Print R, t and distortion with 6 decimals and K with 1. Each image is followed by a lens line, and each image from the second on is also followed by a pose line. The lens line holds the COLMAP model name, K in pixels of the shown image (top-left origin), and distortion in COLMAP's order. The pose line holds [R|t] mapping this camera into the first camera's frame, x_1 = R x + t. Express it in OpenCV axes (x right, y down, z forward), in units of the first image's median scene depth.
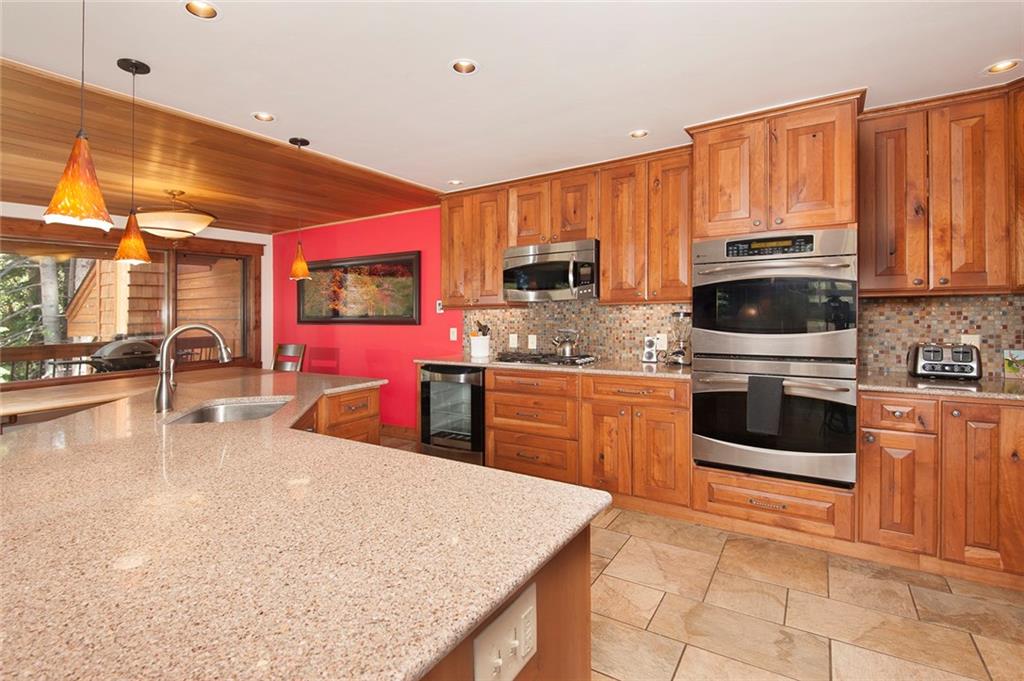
lens RADIAL K [[487.2, 0, 515.1], [0, 487.2, 306.4], [0, 0, 1]] dist [0.026974, -0.029722]
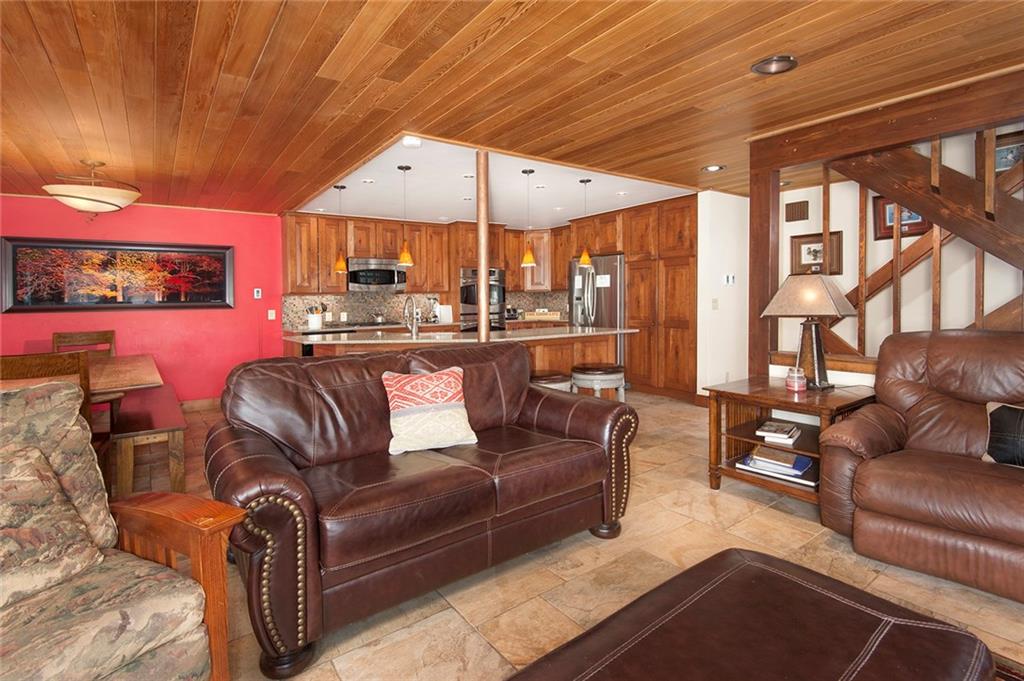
lens RADIAL K [[487.2, 0, 515.1], [0, 487.2, 306.4], [0, 0, 1]] dist [0.026974, -0.029722]
pose [[0.359805, -0.006618, 0.933004, -1.218304], [-0.000019, 0.999975, 0.007100, 0.027559], [-0.933028, -0.002572, 0.359795, -0.086527]]
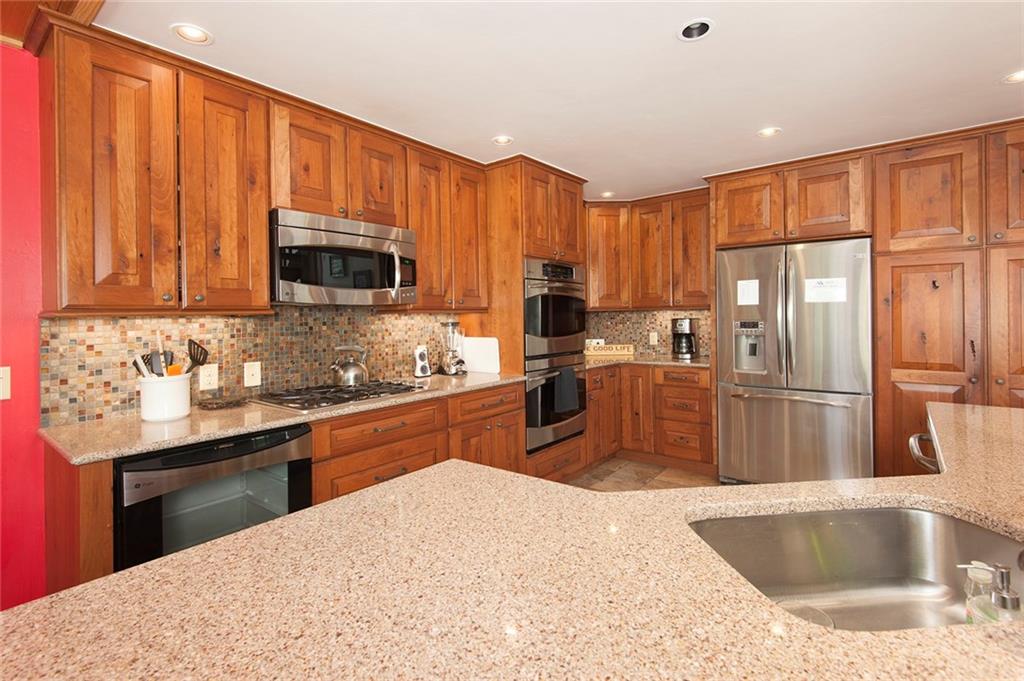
lens RADIAL K [[473.7, 0, 513.9], [0, 473.7, 325.1], [0, 0, 1]] dist [-0.000313, -0.000423]
pose [[0.108399, -0.004125, 0.994099, -0.487467], [0.000578, 0.999991, 0.004086, 0.011692], [-0.994107, 0.000131, 0.108400, 0.613275]]
